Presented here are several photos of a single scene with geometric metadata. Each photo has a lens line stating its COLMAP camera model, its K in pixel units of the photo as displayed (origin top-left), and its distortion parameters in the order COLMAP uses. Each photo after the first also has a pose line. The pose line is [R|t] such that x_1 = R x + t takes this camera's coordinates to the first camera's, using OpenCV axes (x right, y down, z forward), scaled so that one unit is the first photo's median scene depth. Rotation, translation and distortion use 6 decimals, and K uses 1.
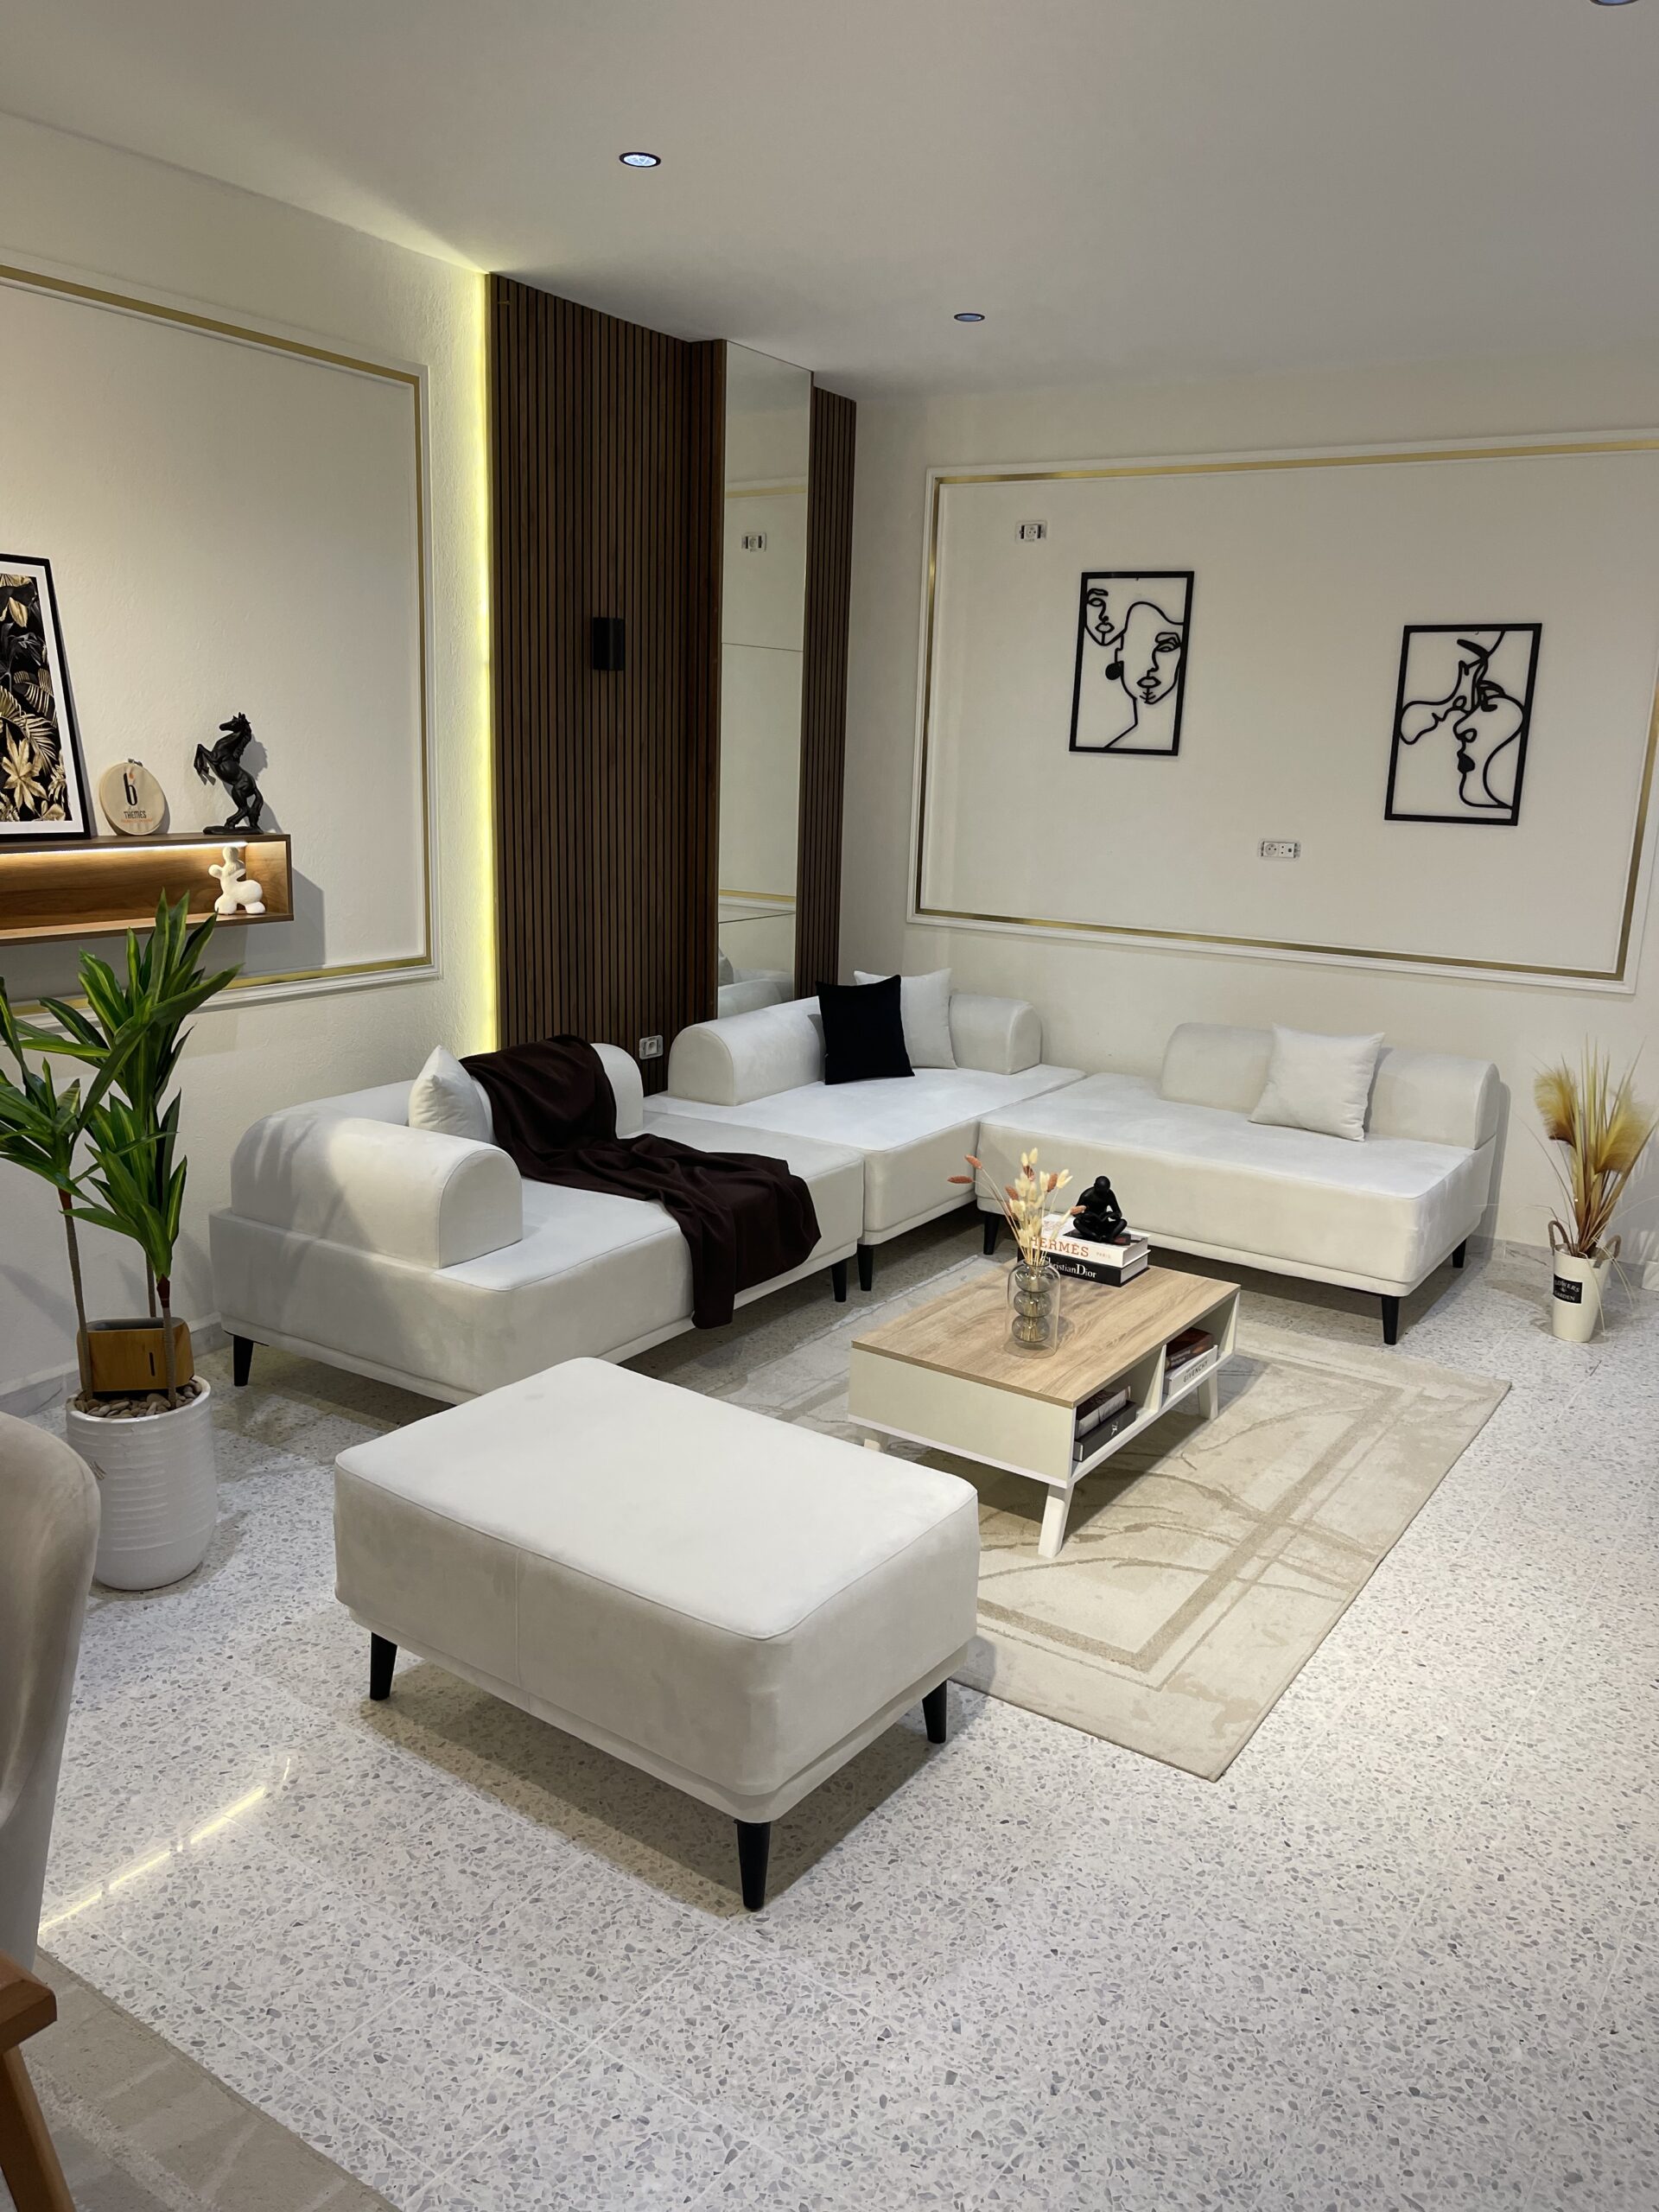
lens RADIAL K [[1676.8, 0, 866.8], [0, 1676.8, 1105.2], [0, 0, 1]] dist [0.079110, -0.126866]
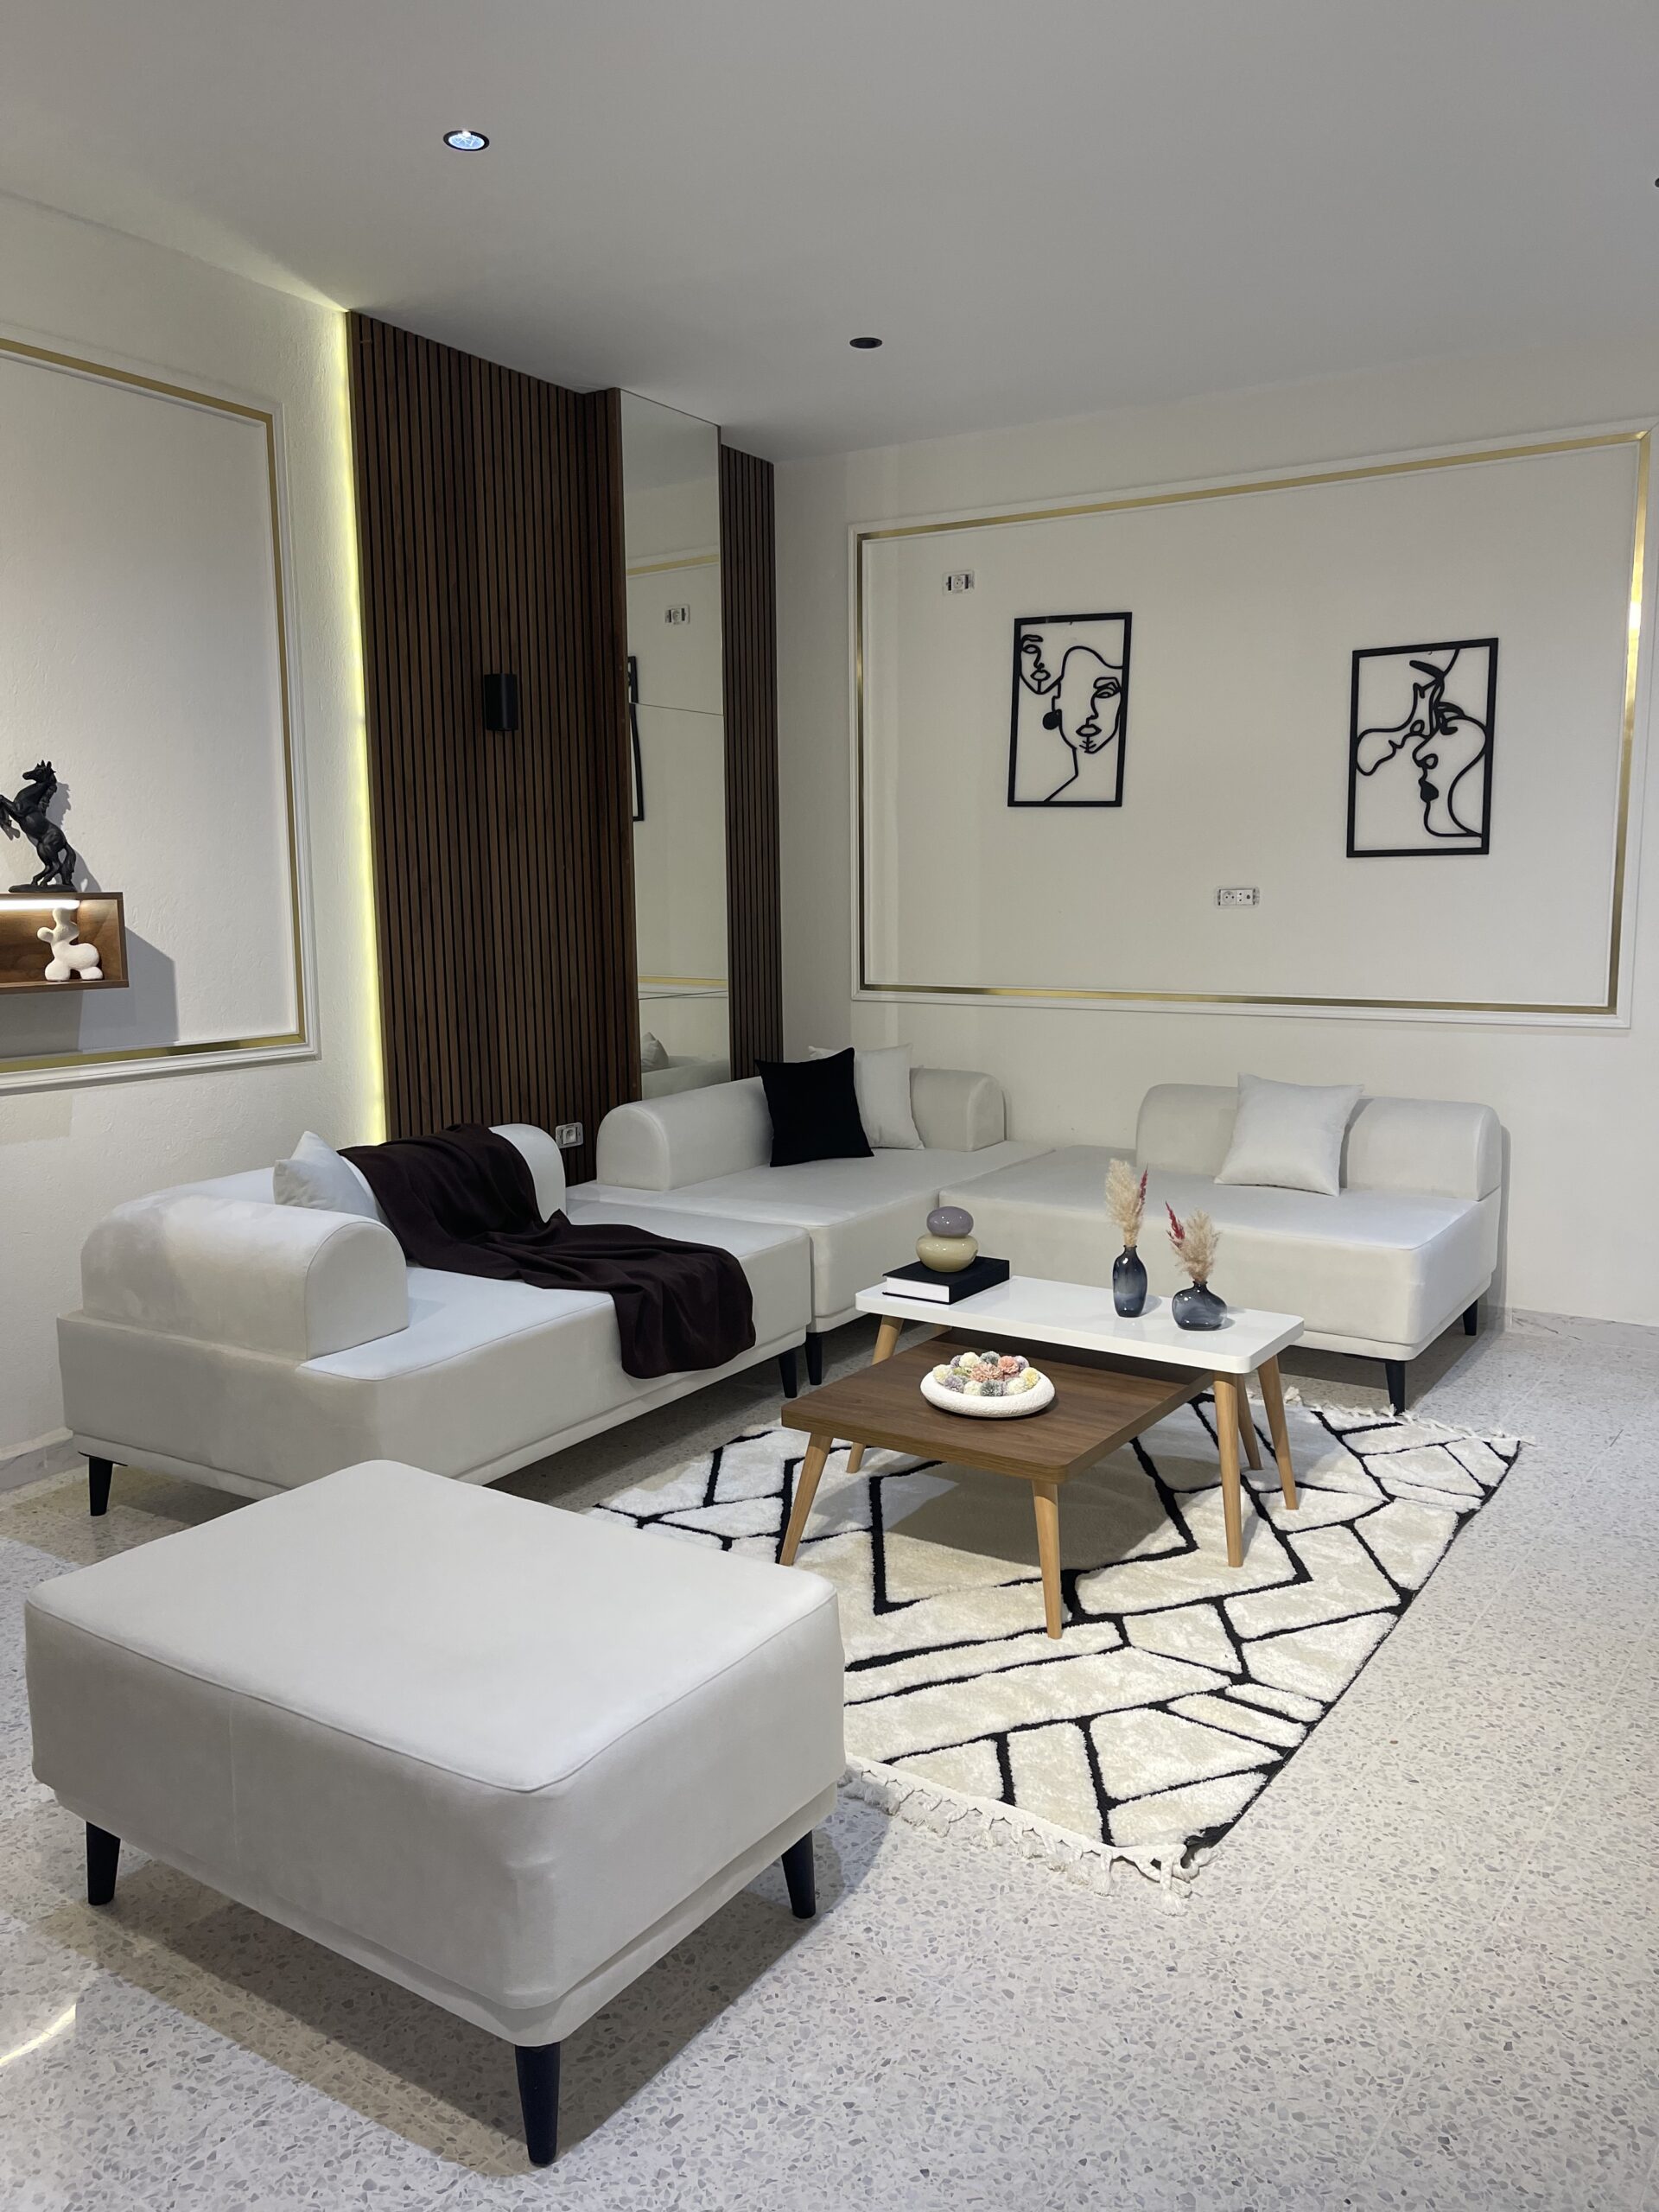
lens RADIAL K [[1676.8, 0, 866.8], [0, 1676.8, 1105.2], [0, 0, 1]] dist [0.079110, -0.126866]
pose [[0.998977, -0.043666, -0.011781, 0.086632], [0.042565, 0.995764, -0.081499, 0.058774], [0.015290, 0.080914, 0.996604, 0.145537]]
